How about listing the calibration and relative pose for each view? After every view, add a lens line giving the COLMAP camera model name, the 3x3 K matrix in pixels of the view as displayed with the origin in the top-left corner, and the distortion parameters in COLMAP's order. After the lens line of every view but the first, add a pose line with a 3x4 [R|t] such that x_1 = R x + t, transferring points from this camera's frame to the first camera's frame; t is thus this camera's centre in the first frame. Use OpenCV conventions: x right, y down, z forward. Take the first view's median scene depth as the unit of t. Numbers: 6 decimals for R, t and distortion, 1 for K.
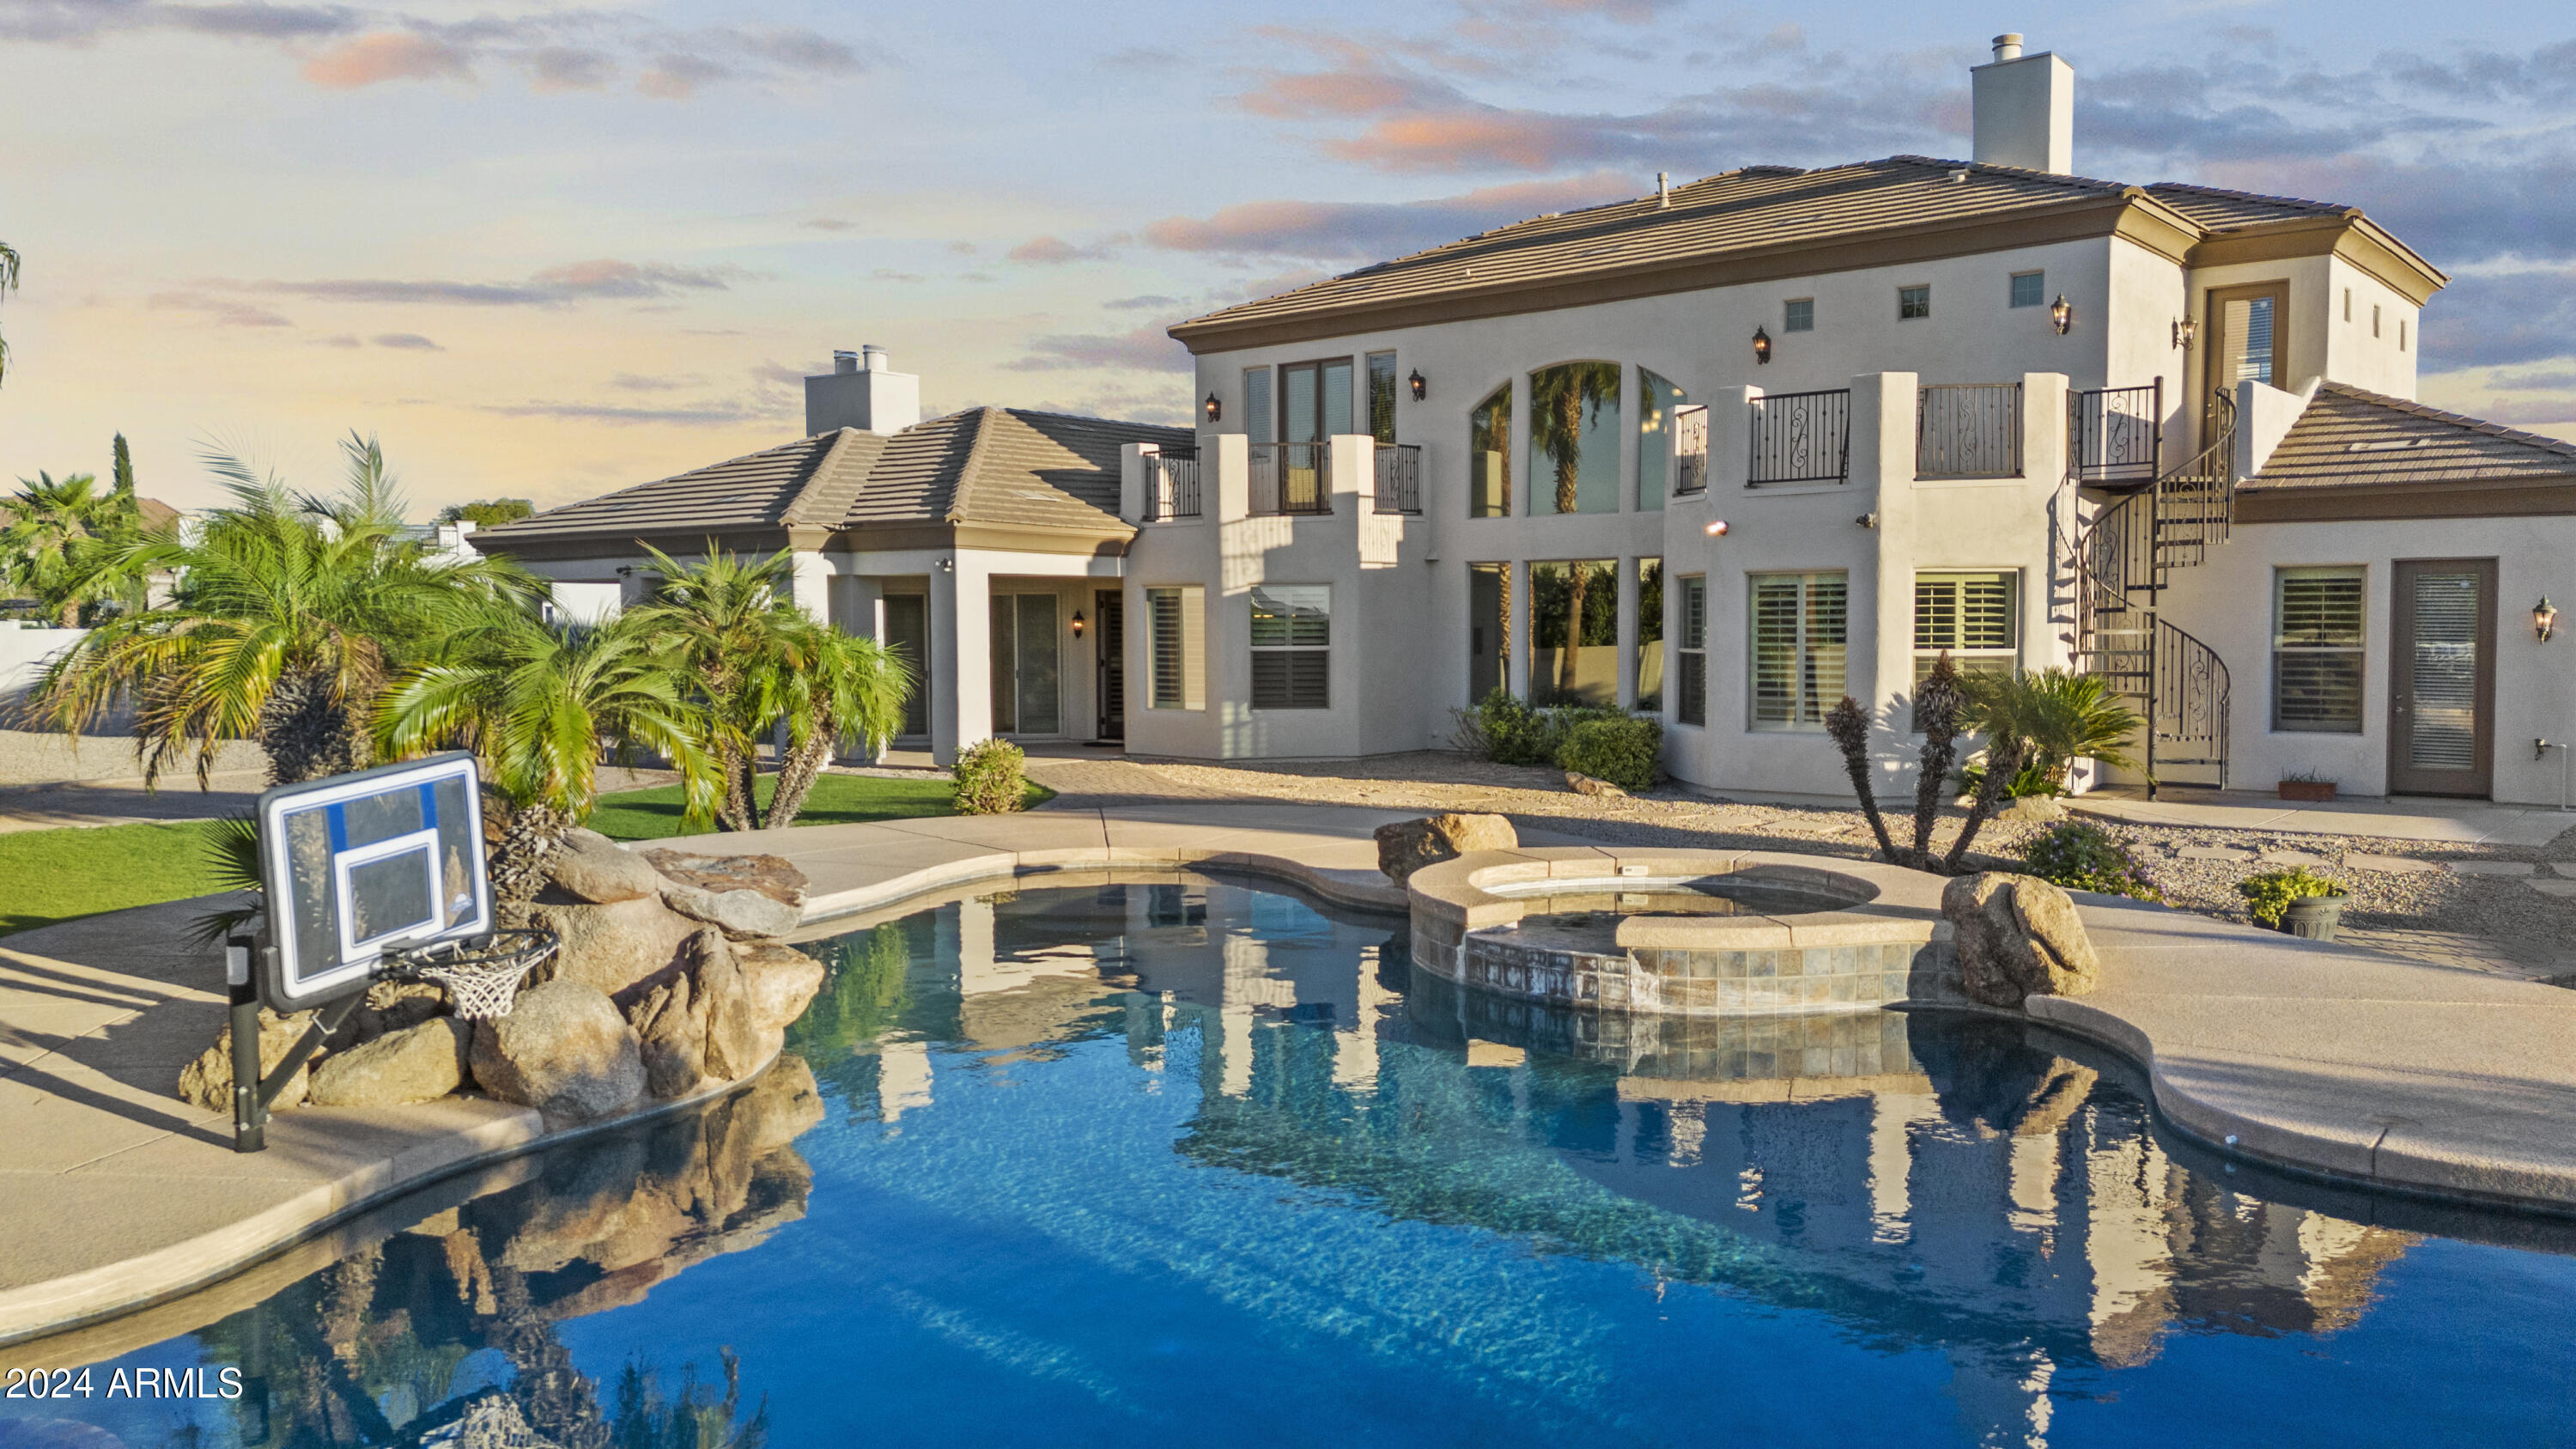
lens RADIAL K [[1869.4, 0, 1311.7], [0, 1869.4, 744.8], [0, 0, 1]] dist [0.064267, -0.055829]
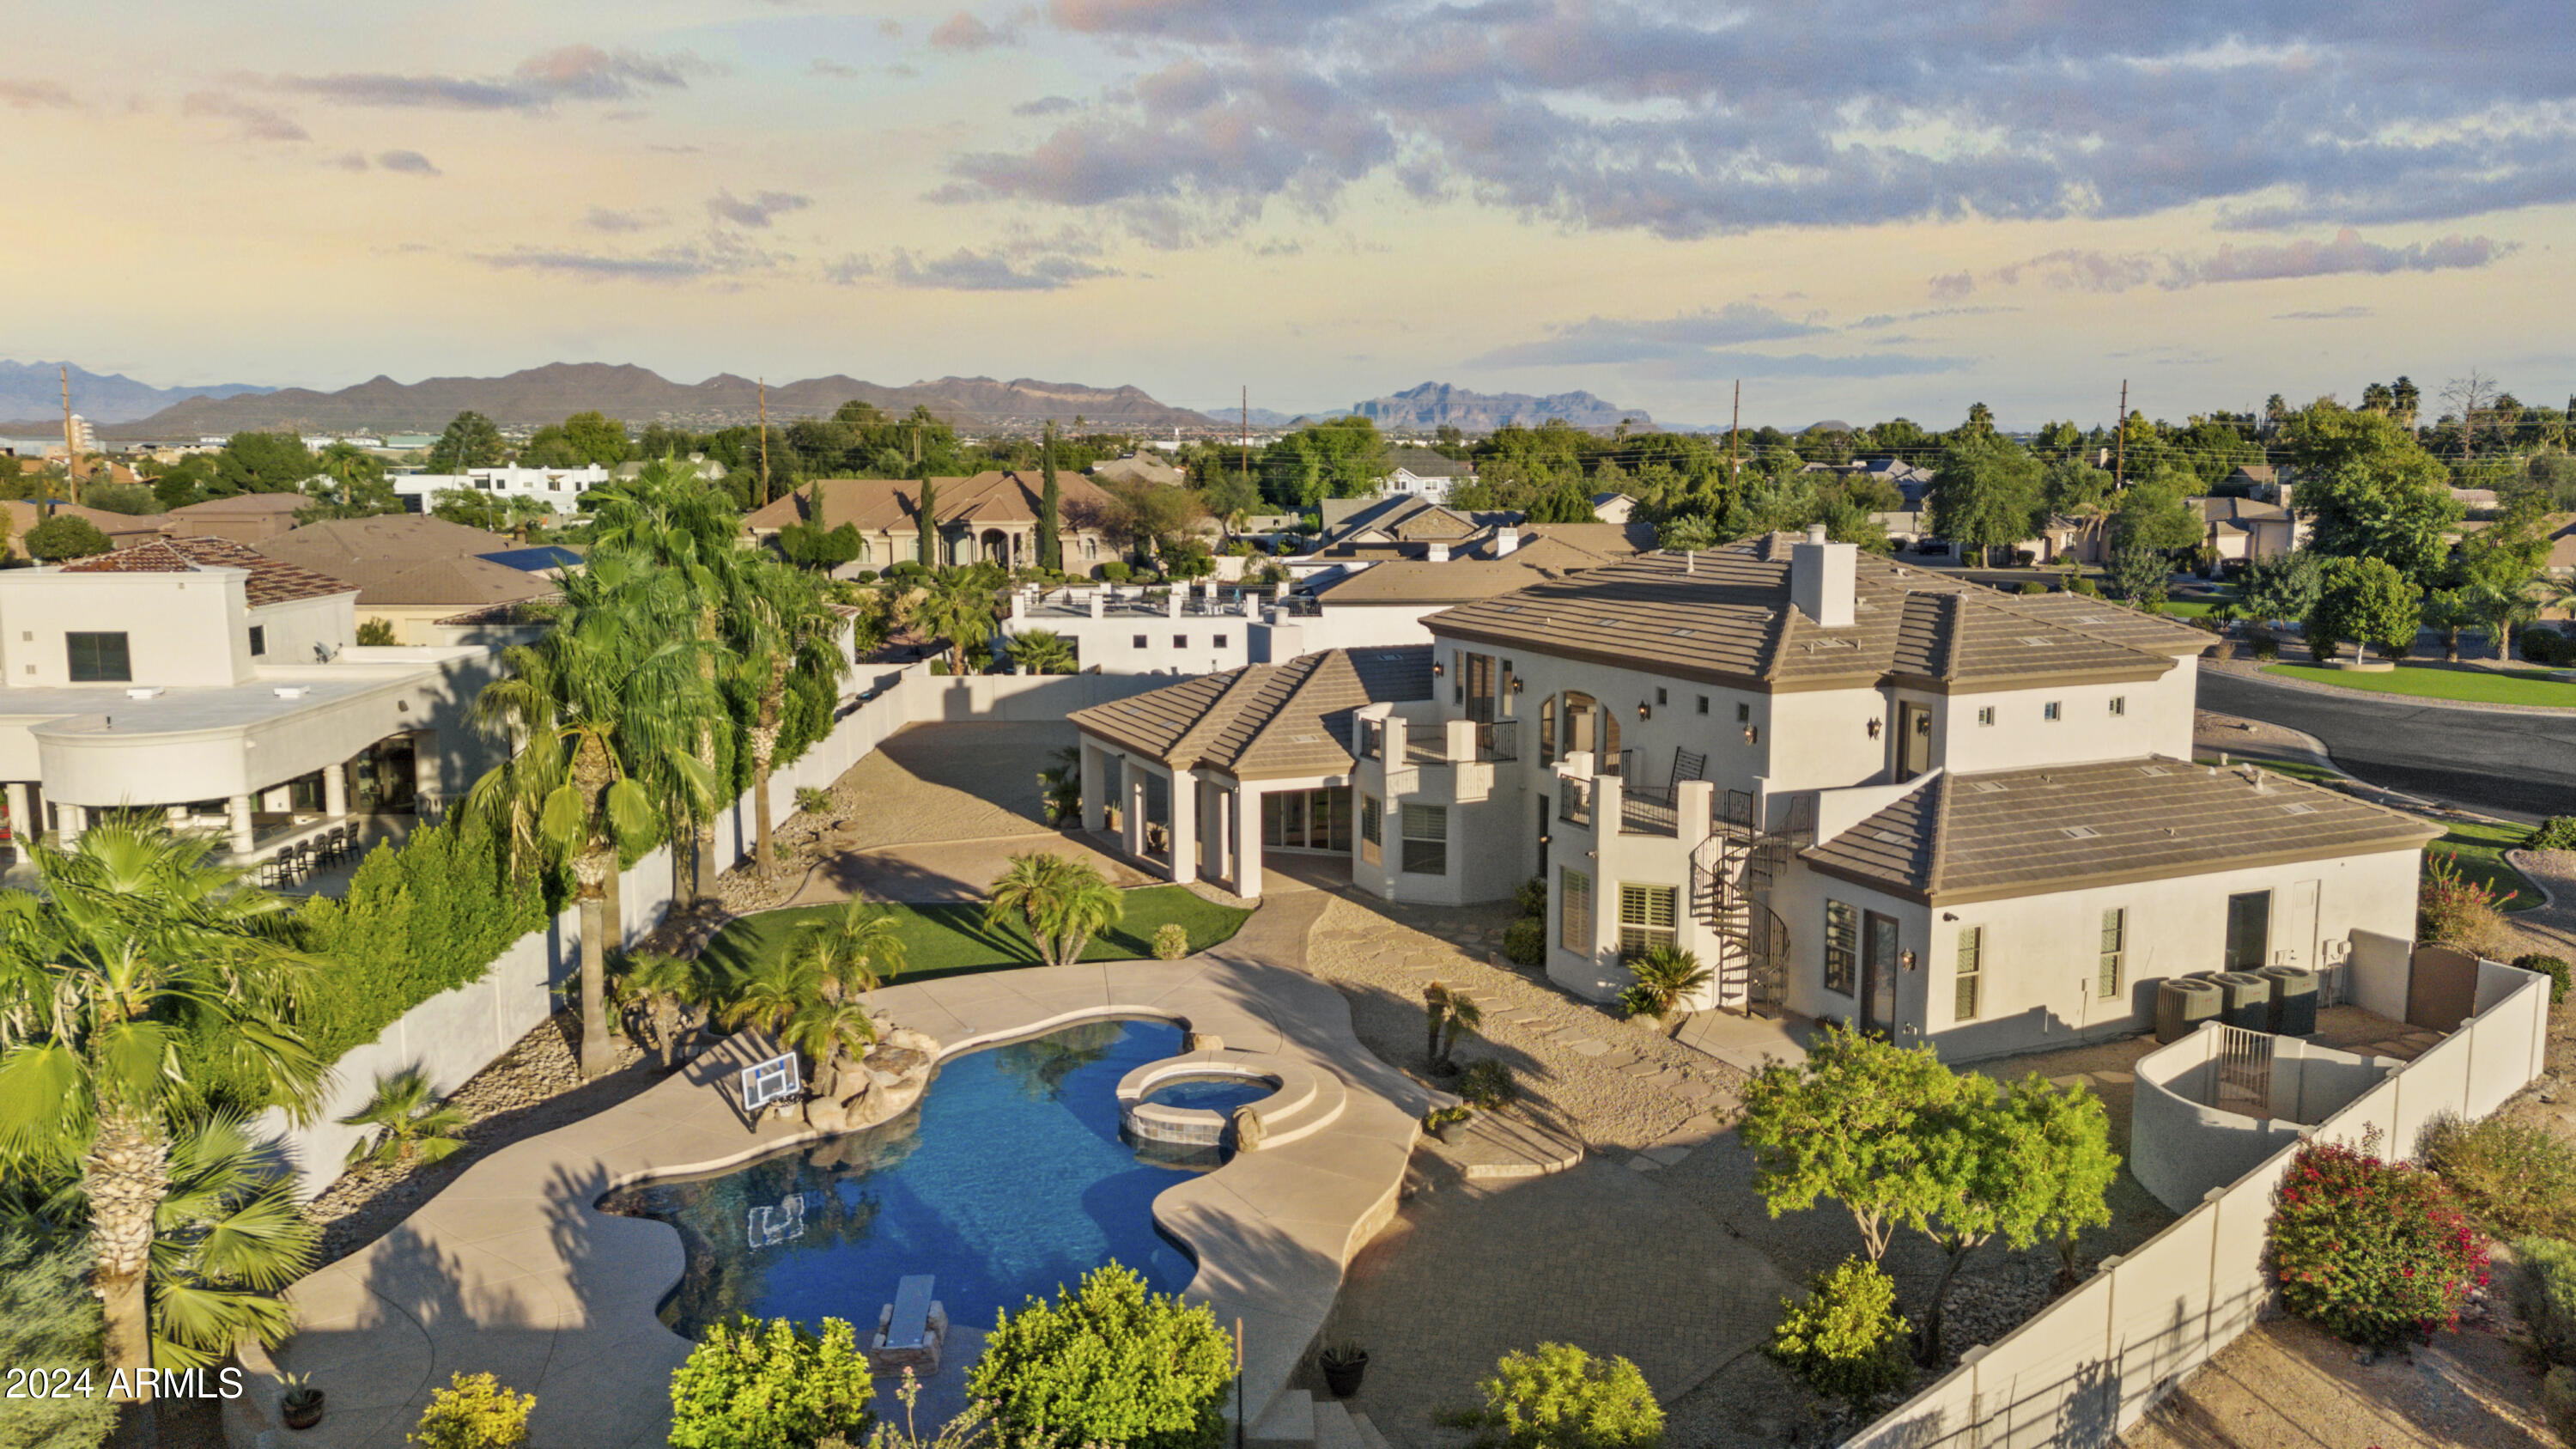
lens RADIAL K [[1869.4, 0, 1285.4], [0, 1869.4, 737.4], [0, 0, 1]] dist [0.064267, -0.055829]
pose [[0.884617, 0.072390, -0.460665, 0.756526], [-0.029685, 0.994616, 0.099291, -0.355254], [0.465372, -0.074160, 0.882003, -0.682149]]
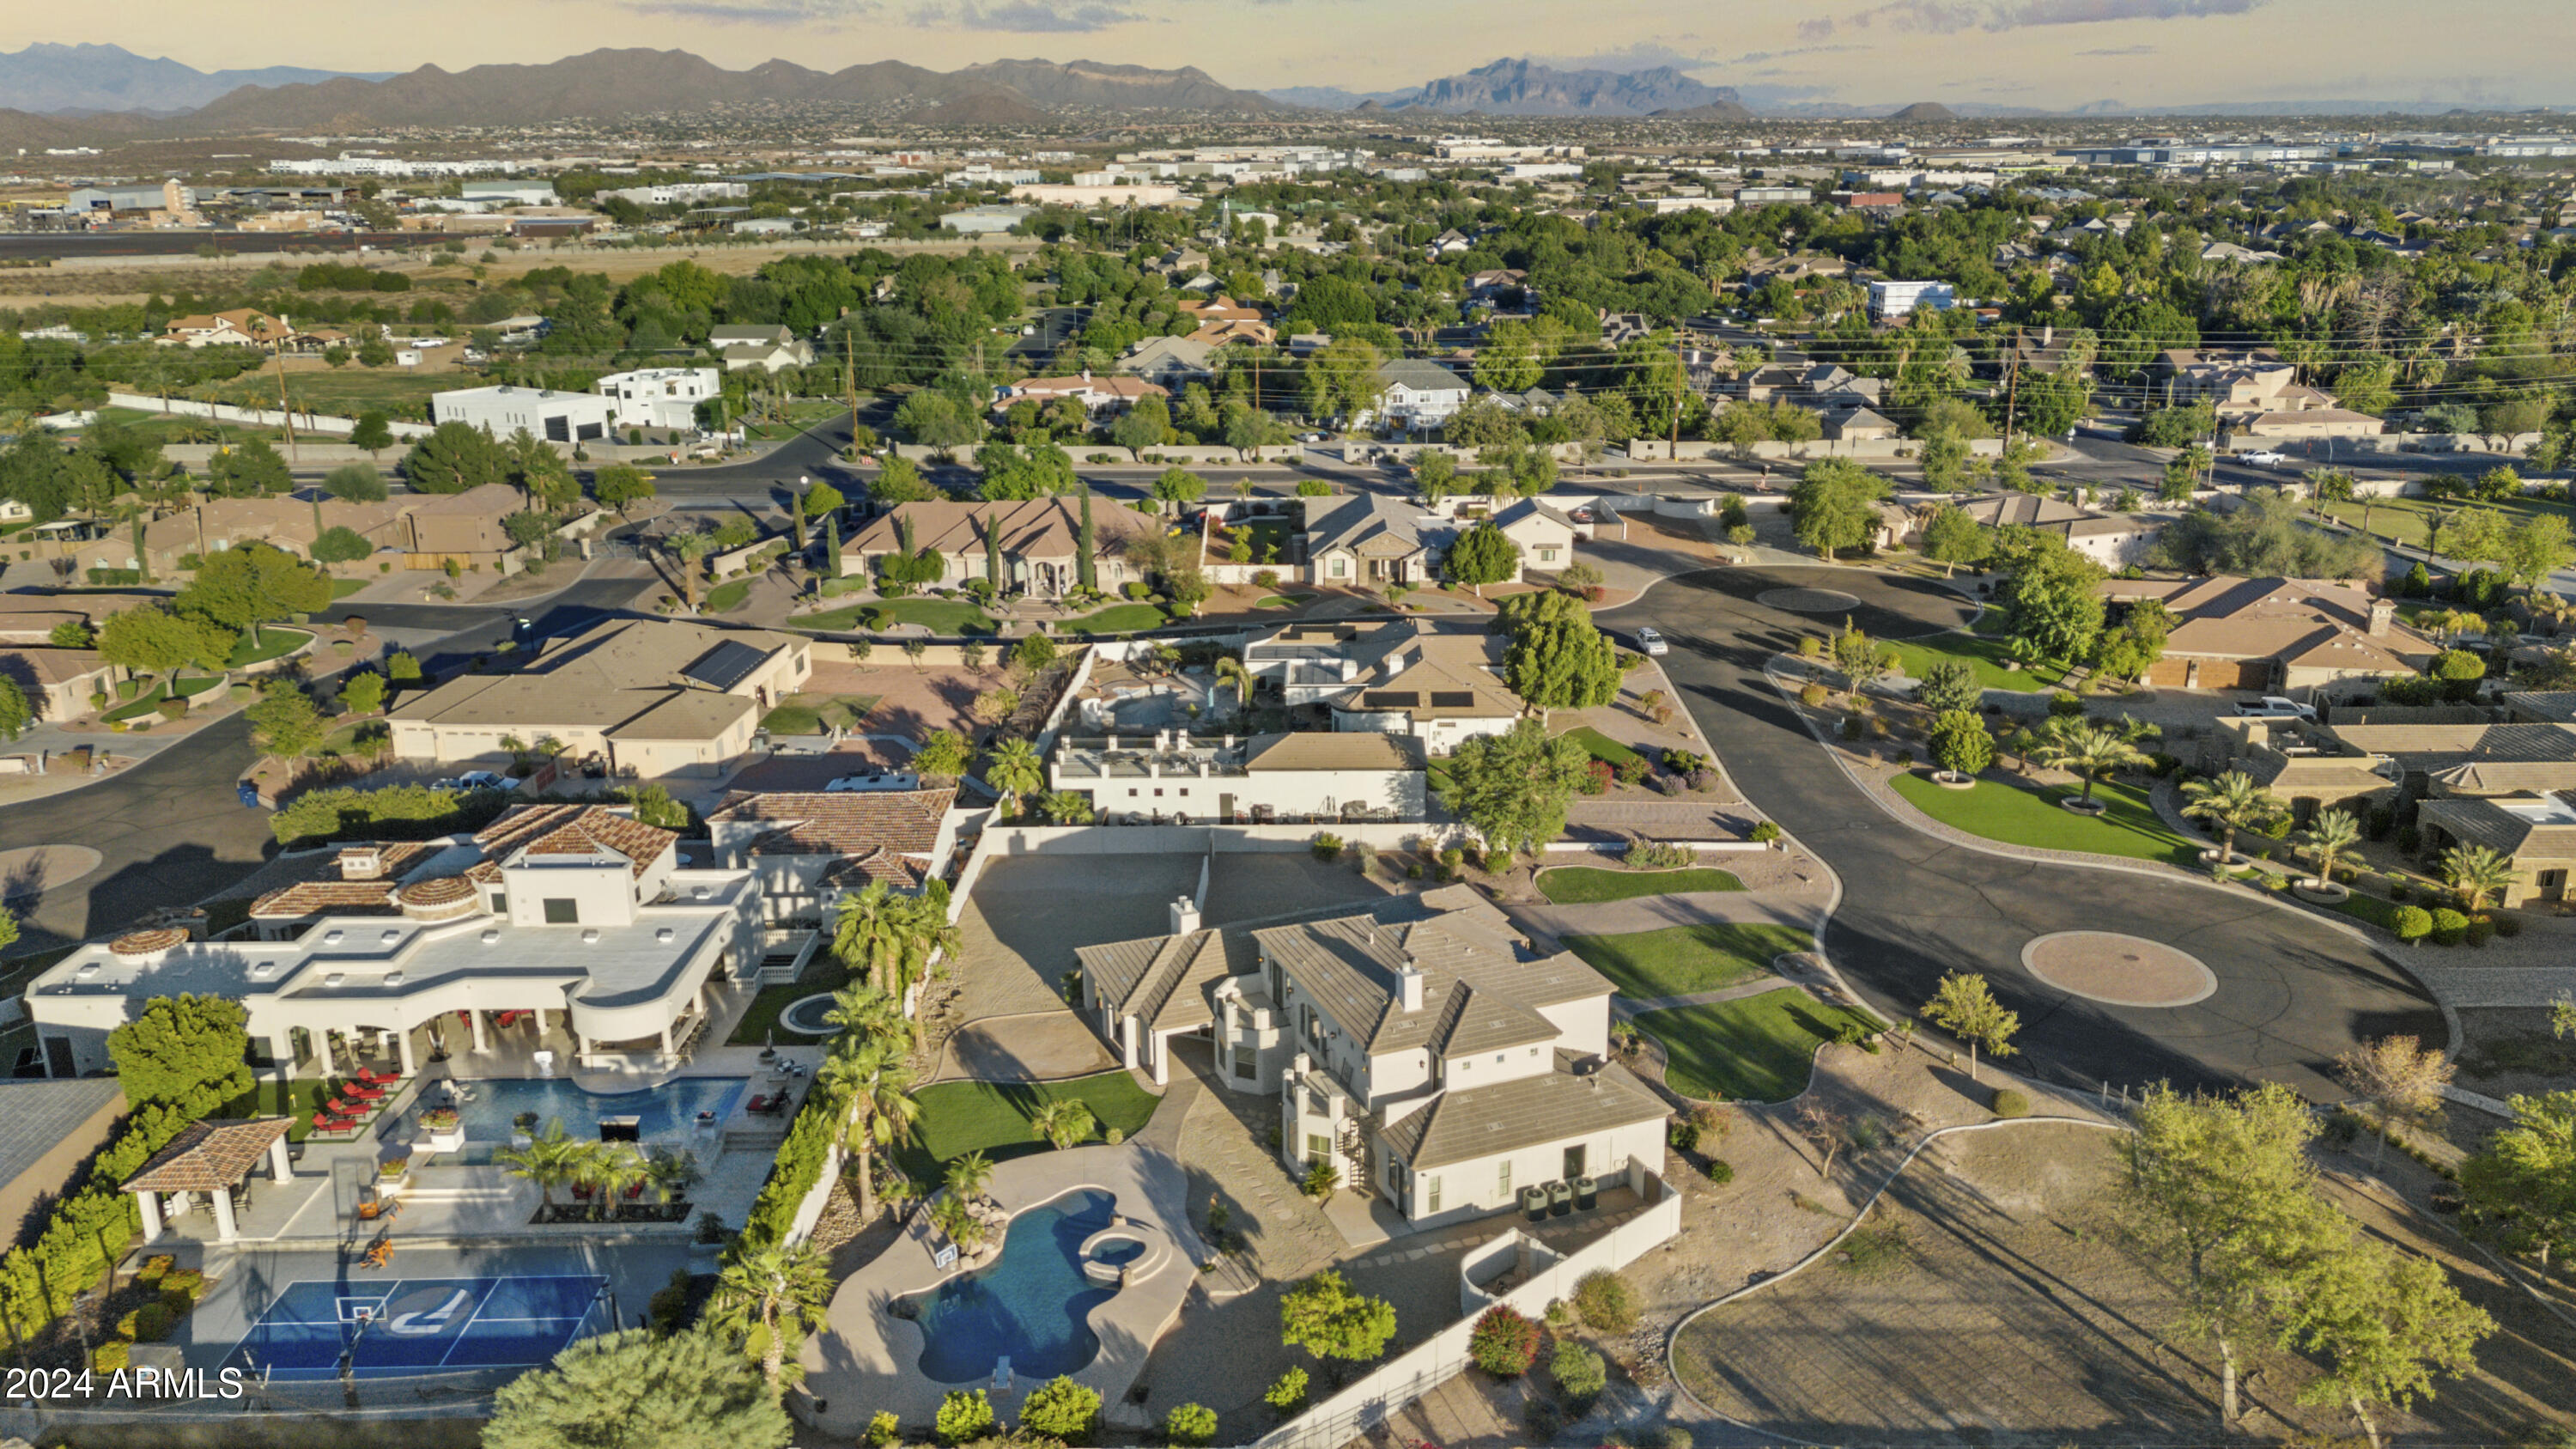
lens RADIAL K [[1869.4, 0, 1275.4], [0, 1869.4, 710.8], [0, 0, 1]] dist [0.064267, -0.055829]
pose [[0.865371, 0.138672, -0.481563, 1.865359], [-0.021307, 0.970264, 0.241109, -1.752413], [0.500678, -0.198388, 0.842593, -2.077741]]
